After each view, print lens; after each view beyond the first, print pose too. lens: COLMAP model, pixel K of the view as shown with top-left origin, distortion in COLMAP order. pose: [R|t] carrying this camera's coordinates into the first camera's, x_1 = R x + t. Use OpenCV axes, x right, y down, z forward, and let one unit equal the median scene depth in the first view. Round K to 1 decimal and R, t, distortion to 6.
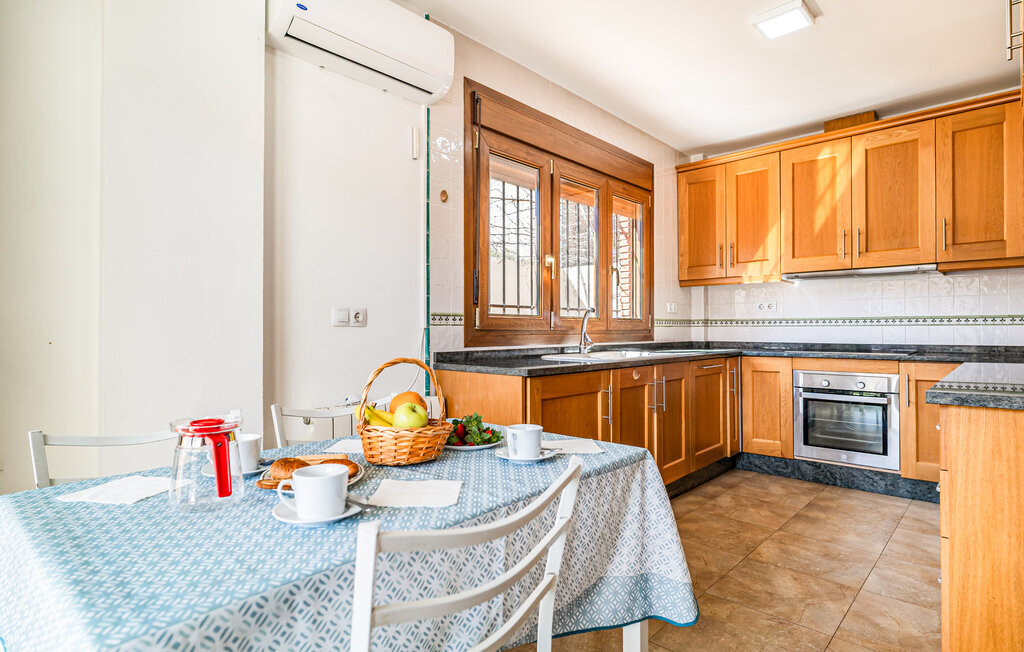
lens RADIAL K [[524.8, 0, 511.4], [0, 524.8, 317.8], [0, 0, 1]] dist [0.001018, 0.000208]
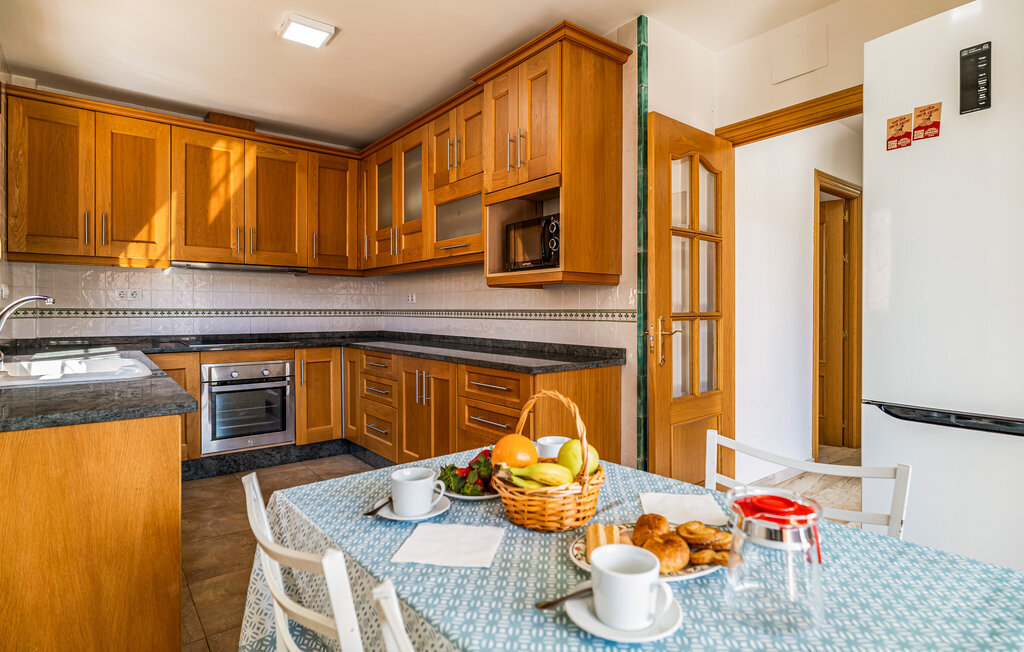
lens RADIAL K [[524.8, 0, 511.4], [0, 524.8, 317.8], [0, 0, 1]] dist [0.001018, 0.000208]
pose [[0.188014, 0.003229, 0.982161, -0.274125], [-0.020535, 0.999789, 0.000644, 0.002743], [-0.981952, -0.020290, 0.188041, 0.255336]]
